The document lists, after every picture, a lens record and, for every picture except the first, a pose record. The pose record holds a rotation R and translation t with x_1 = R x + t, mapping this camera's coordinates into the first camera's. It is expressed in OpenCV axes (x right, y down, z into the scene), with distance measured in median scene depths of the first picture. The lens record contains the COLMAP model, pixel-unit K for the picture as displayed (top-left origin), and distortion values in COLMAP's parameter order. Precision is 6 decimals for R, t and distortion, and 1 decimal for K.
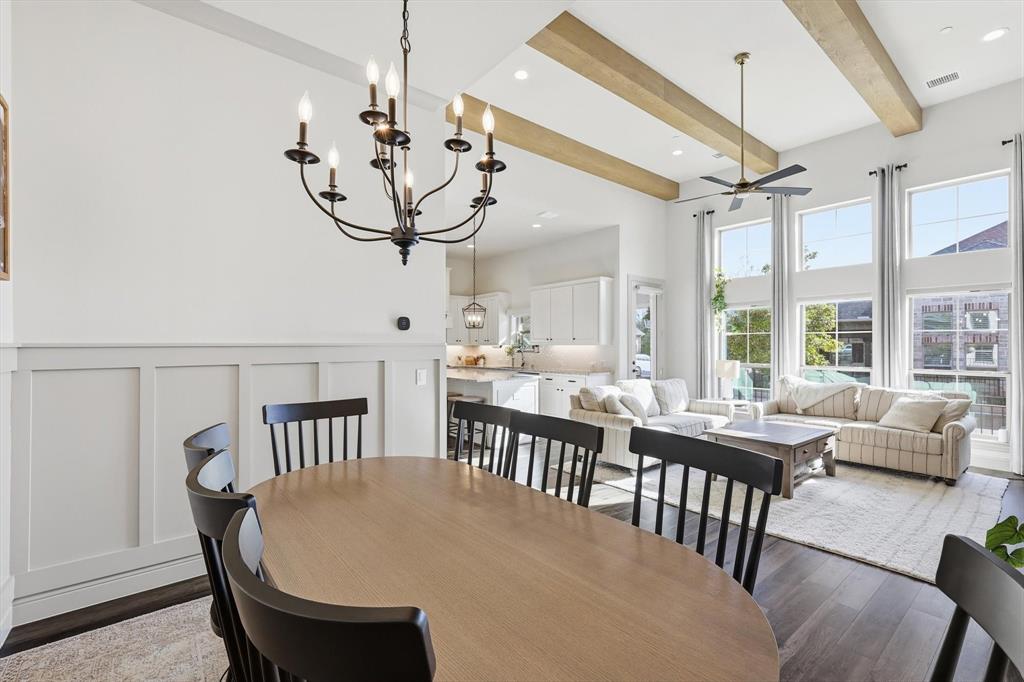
lens RADIAL K [[451.1, 0, 512.3], [0, 451.1, 344.5], [0, 0, 1]] dist [0.007936, -0.000393]
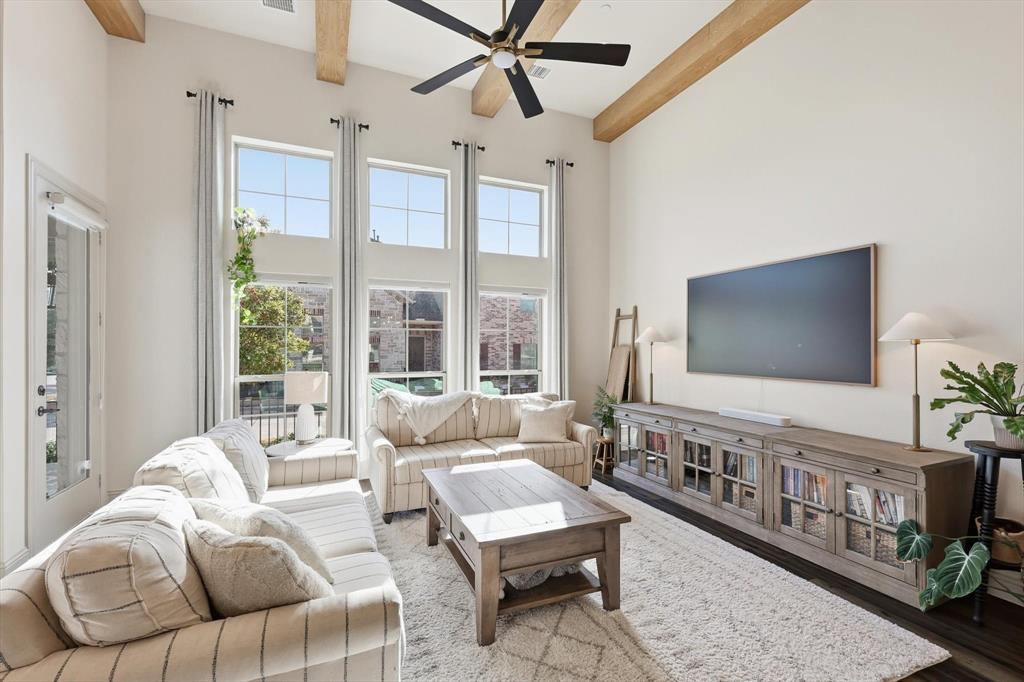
lens RADIAL K [[451.1, 0, 515.5], [0, 451.1, 345.7], [0, 0, 1]] dist [0.007936, -0.000393]
pose [[0.271851, -0.001193, 0.962339, 0.005814], [-0.004461, 0.999987, 0.002500, -0.000424], [-0.962329, -0.004972, 0.271842, 0.521033]]
